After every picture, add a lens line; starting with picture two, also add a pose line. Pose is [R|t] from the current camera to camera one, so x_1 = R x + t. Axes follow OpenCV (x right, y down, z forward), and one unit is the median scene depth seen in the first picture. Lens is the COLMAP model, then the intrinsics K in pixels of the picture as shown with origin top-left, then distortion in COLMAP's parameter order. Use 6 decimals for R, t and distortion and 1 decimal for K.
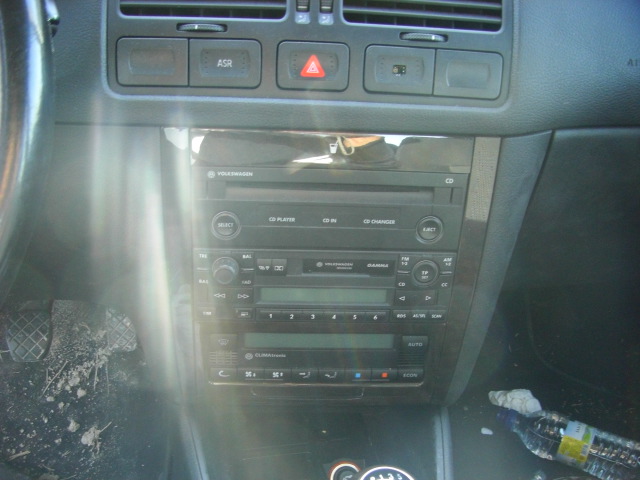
lens RADIAL K [[714.2, 0, 287.4], [0, 714.2, 302.4], [0, 0, 1]] dist [-0.138245, 0.019157]
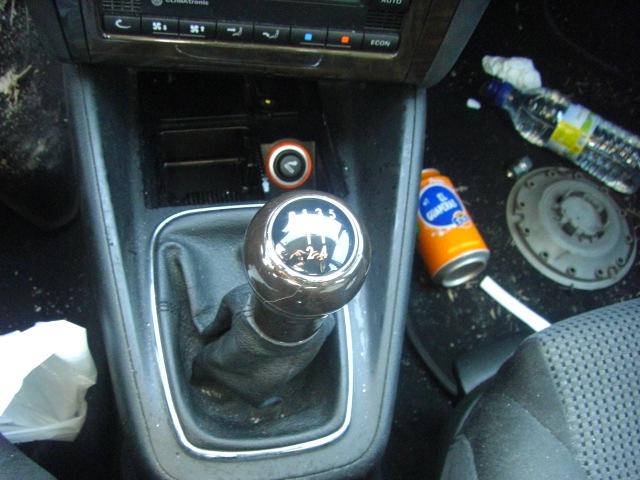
lens RADIAL K [[714.2, 0, 287.4], [0, 714.2, 302.4], [0, 0, 1]] dist [-0.138245, 0.019157]
pose [[0.997544, 0.057080, 0.040586, 0.038499], [-0.069605, 0.872300, 0.483991, -0.003256], [-0.007777, -0.485628, 0.874131, 0.147115]]
